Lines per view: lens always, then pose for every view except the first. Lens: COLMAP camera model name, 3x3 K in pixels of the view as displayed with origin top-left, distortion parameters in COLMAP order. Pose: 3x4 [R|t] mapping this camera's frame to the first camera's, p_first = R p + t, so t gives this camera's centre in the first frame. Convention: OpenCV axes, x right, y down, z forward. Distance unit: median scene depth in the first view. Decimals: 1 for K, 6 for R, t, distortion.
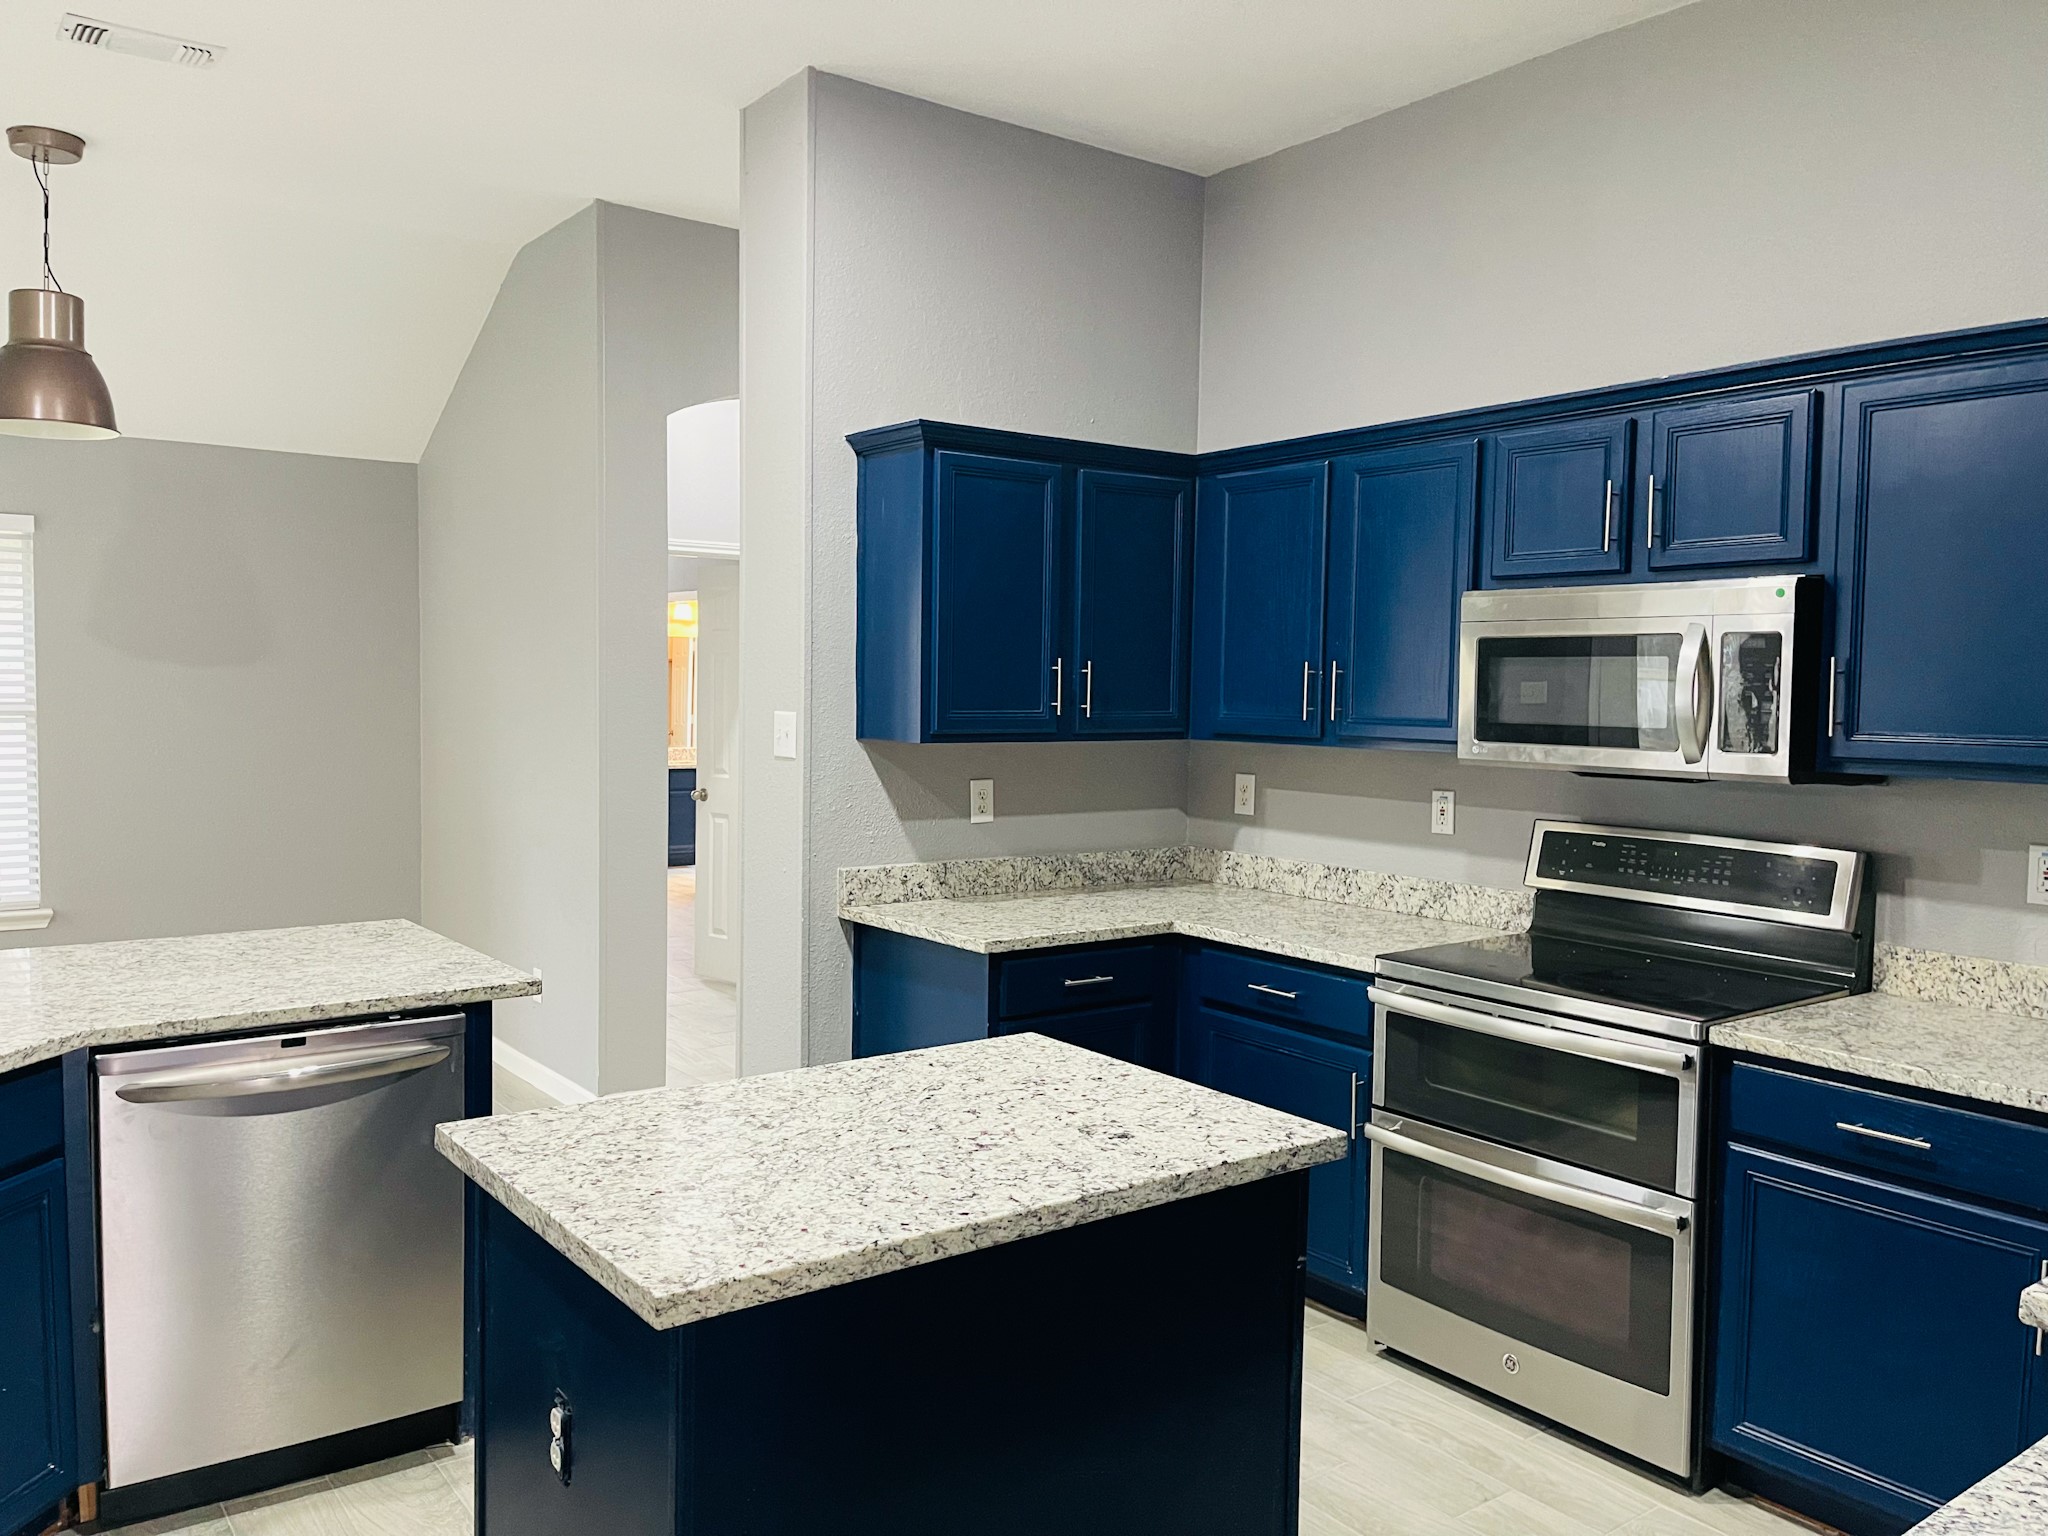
lens RADIAL K [[1543.1, 0, 1013.1], [0, 1543.1, 766.1], [0, 0, 1]] dist [0.071592, -0.090529]
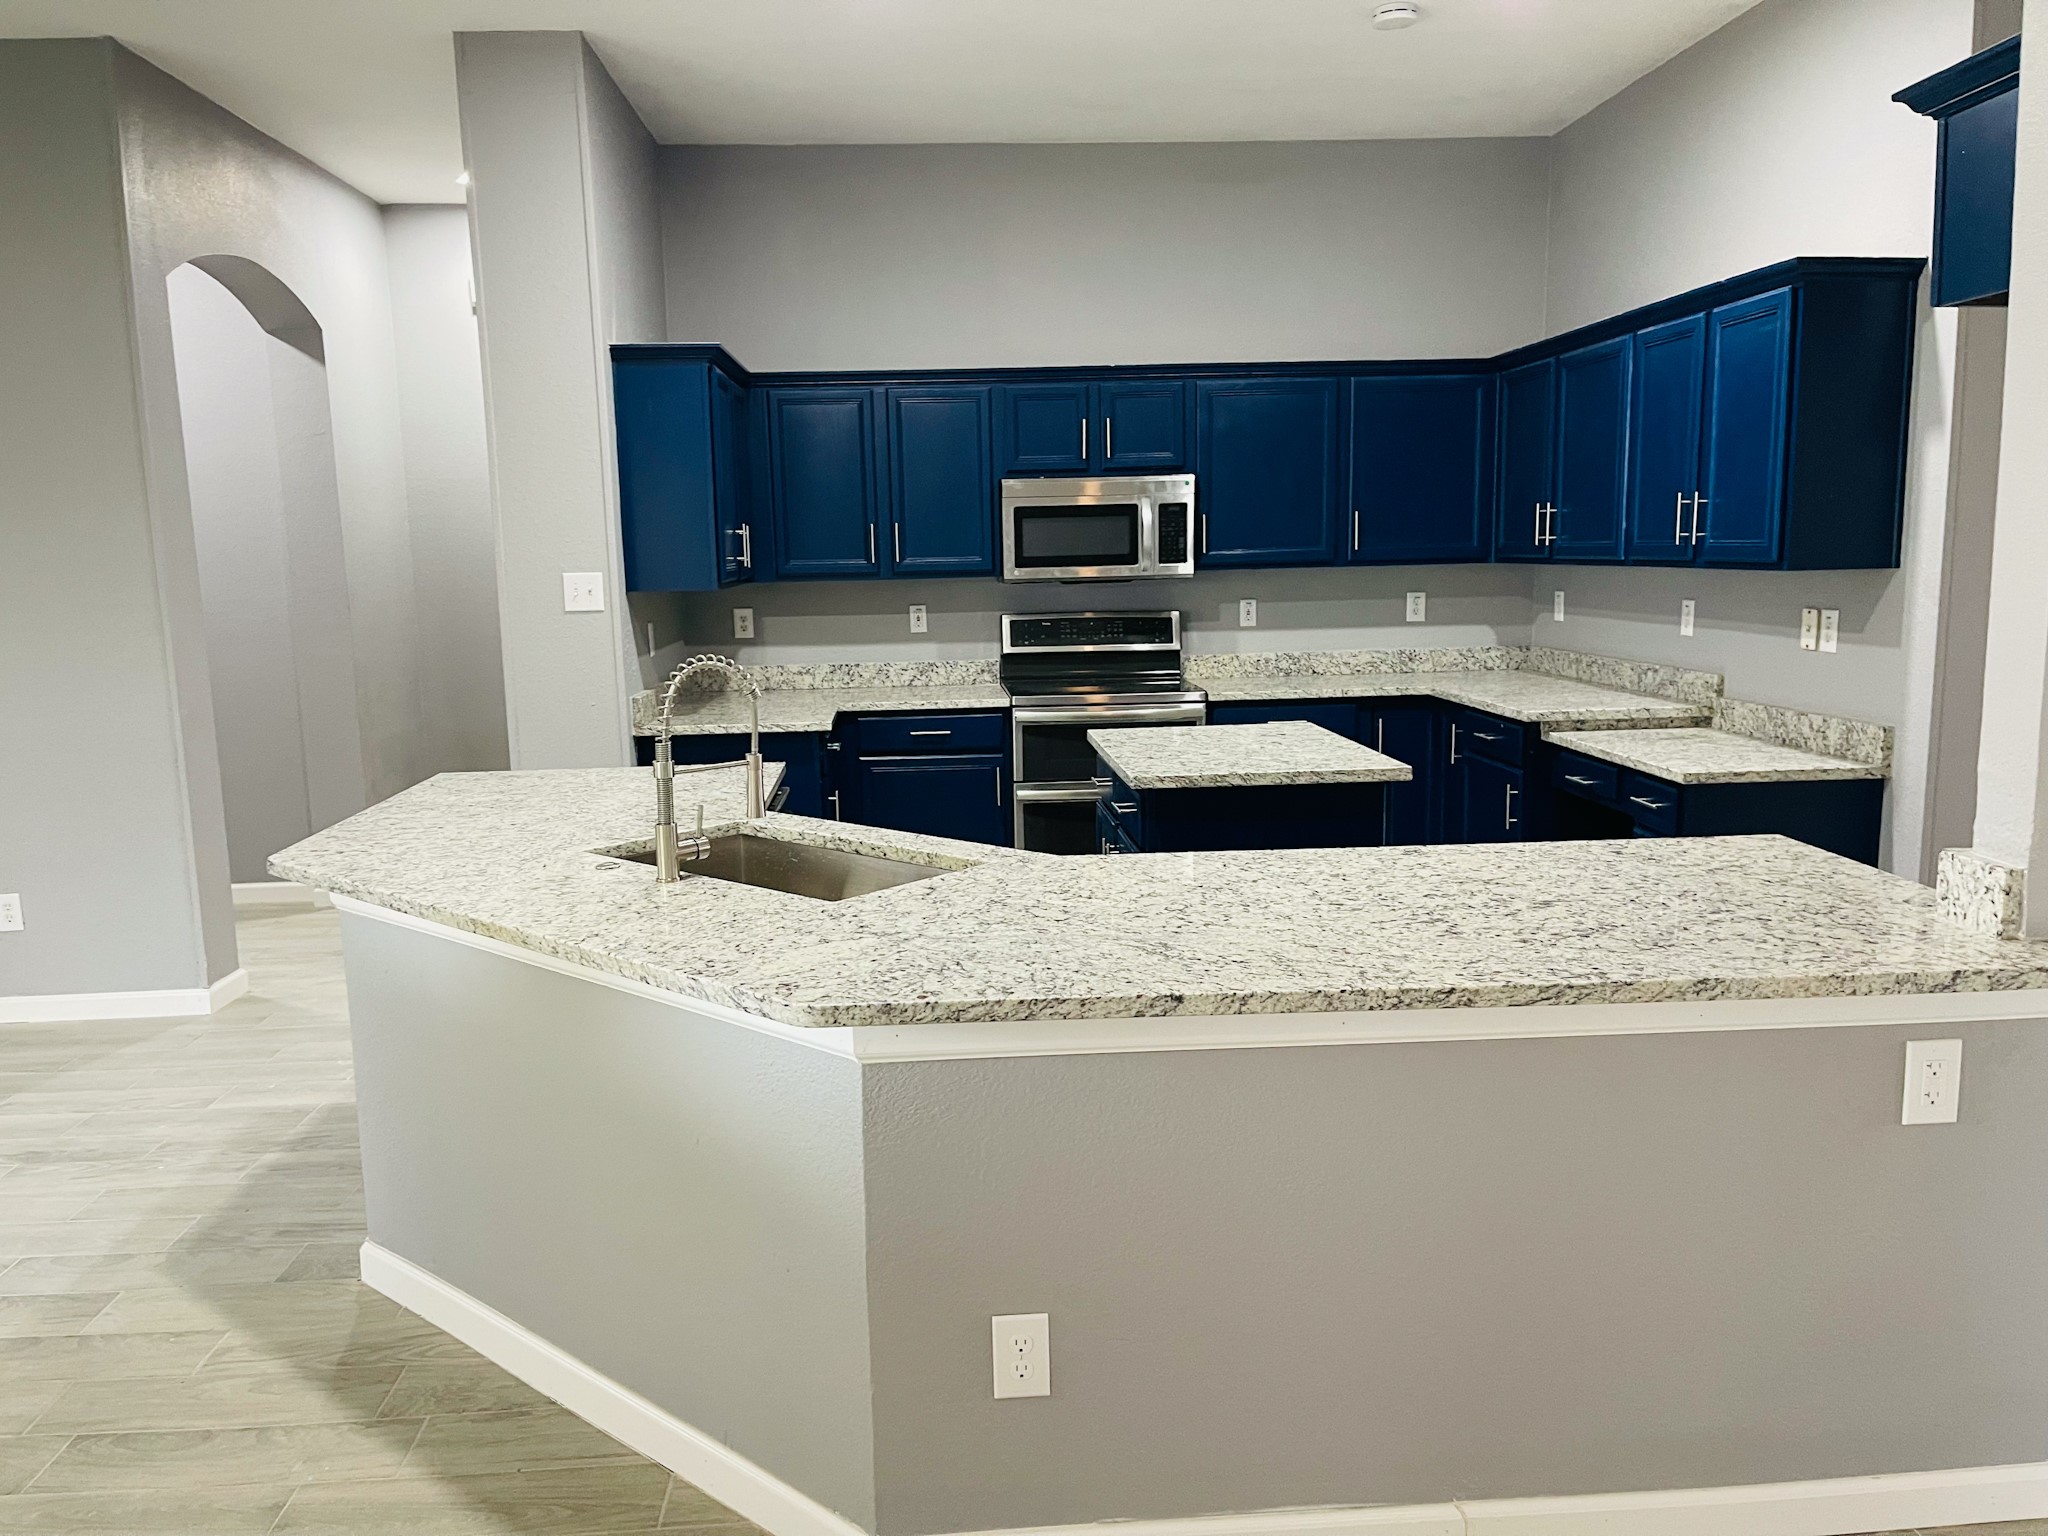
lens RADIAL K [[1543.1, 0, 1012.8], [0, 1543.1, 783.3], [0, 0, 1]] dist [0.071592, -0.090529]
pose [[0.546974, -0.158735, 0.821963, -1.203146], [0.077471, 0.987243, 0.139100, -0.019630], [-0.833557, -0.012406, 0.552294, 0.054675]]
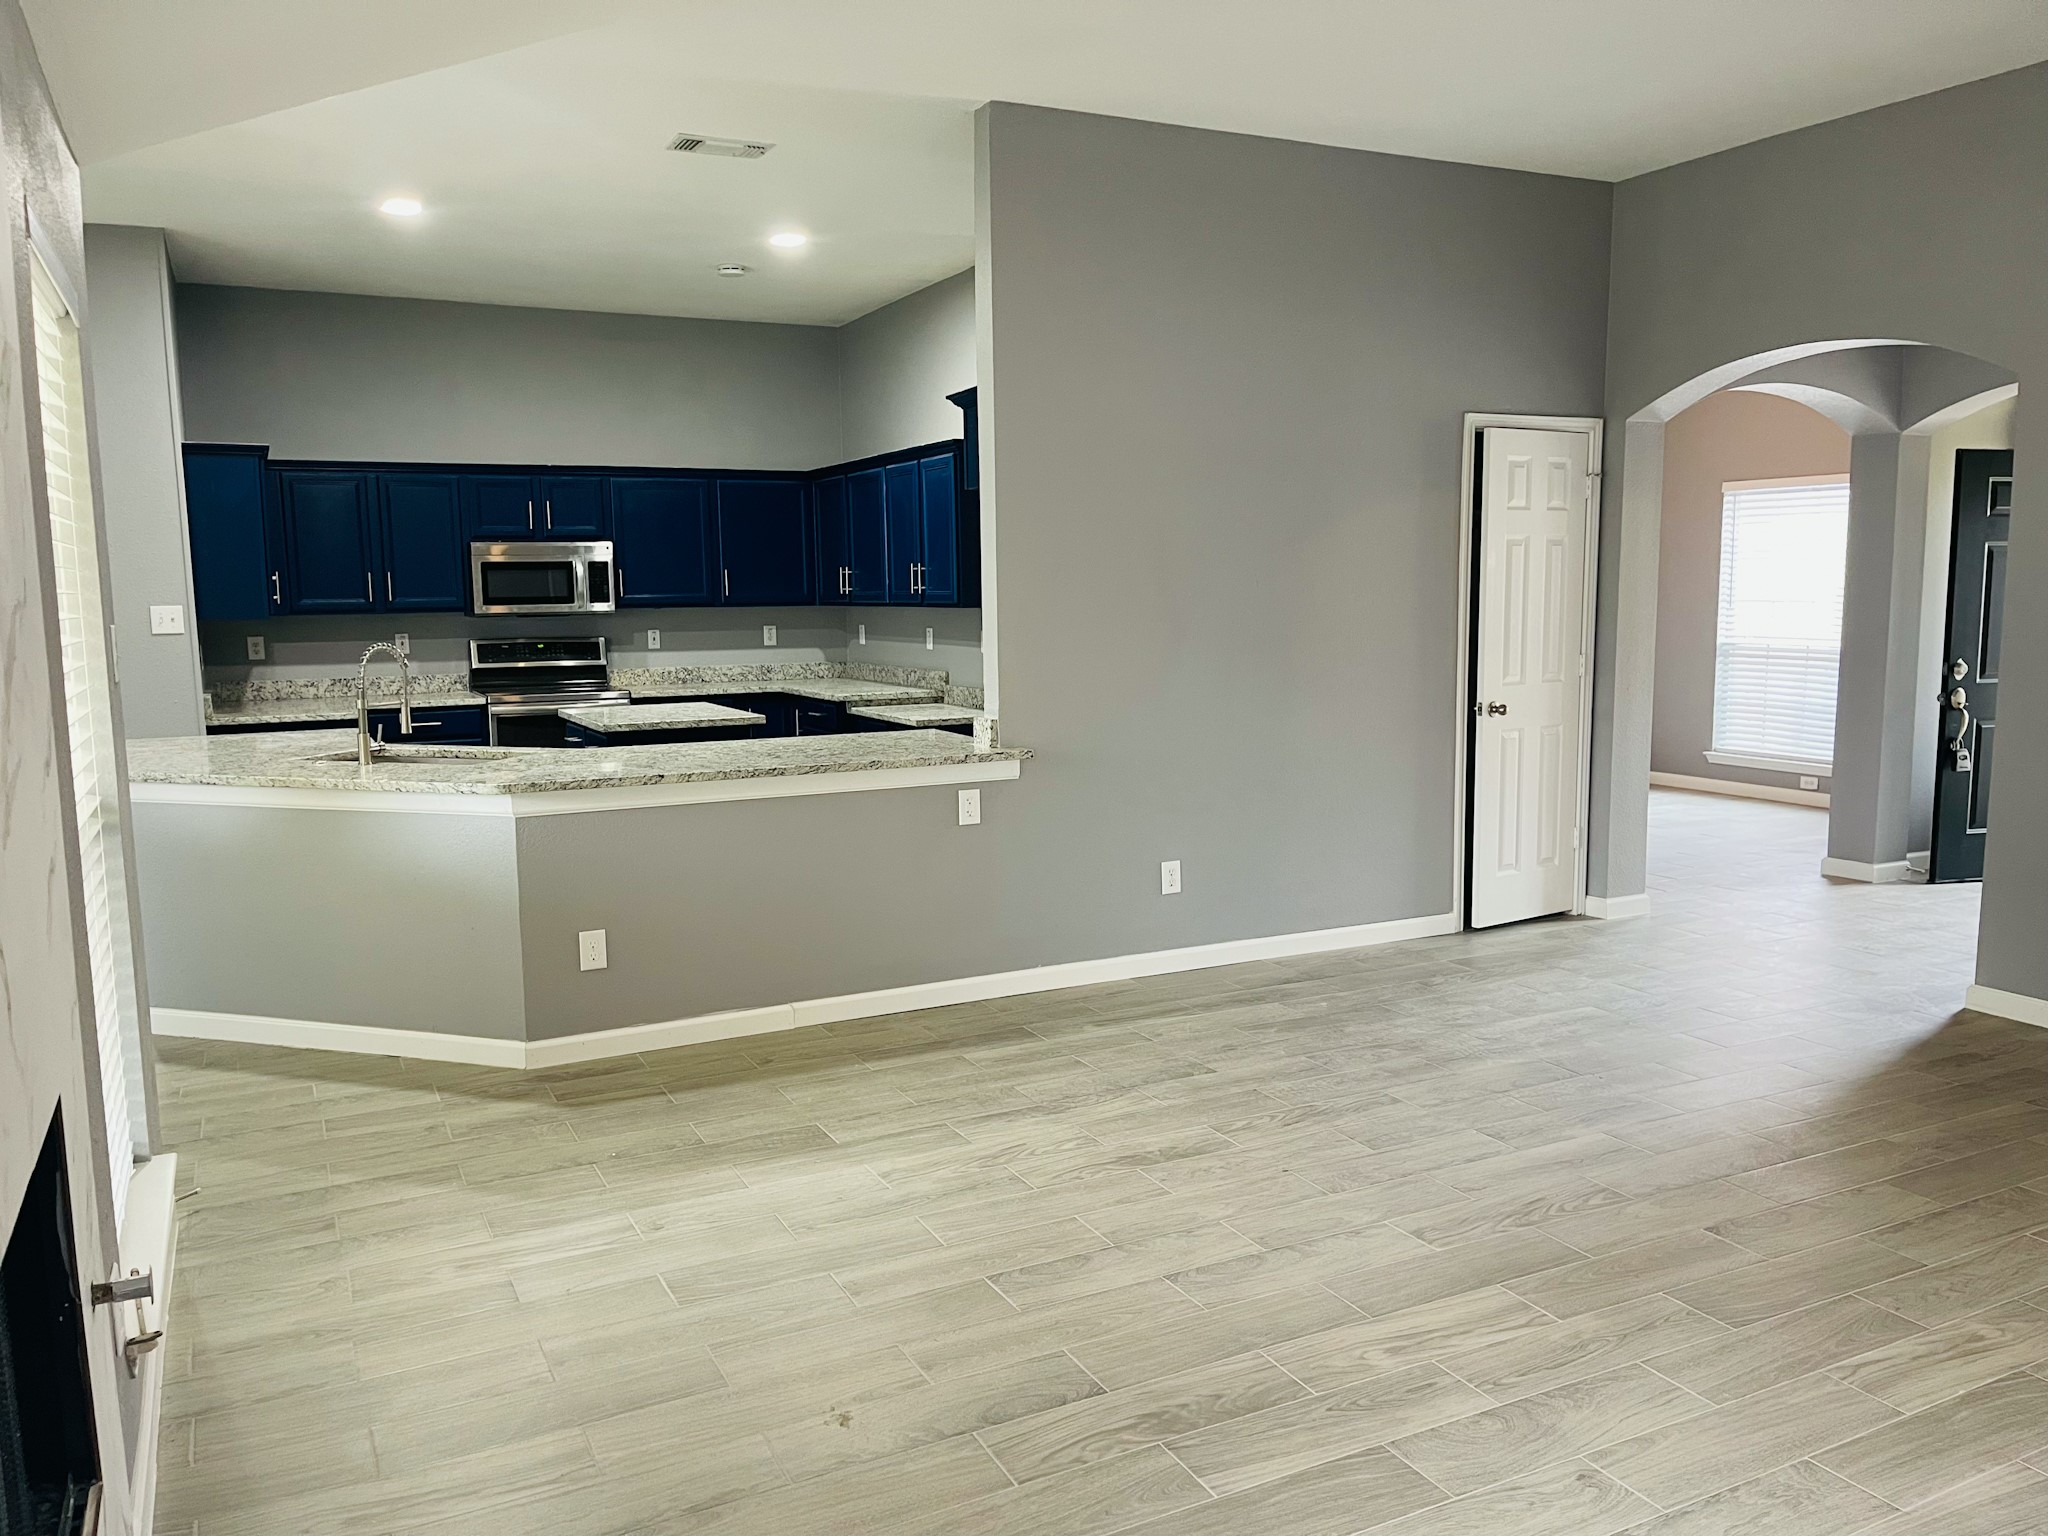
lens RADIAL K [[1543.1, 0, 1016.2], [0, 1543.1, 782.5], [0, 0, 1]] dist [0.071592, -0.090529]
pose [[0.180026, -0.145816, 0.972794, -2.008103], [0.071692, 0.988267, 0.134868, -0.011570], [-0.981046, 0.045462, 0.188368, -0.253555]]
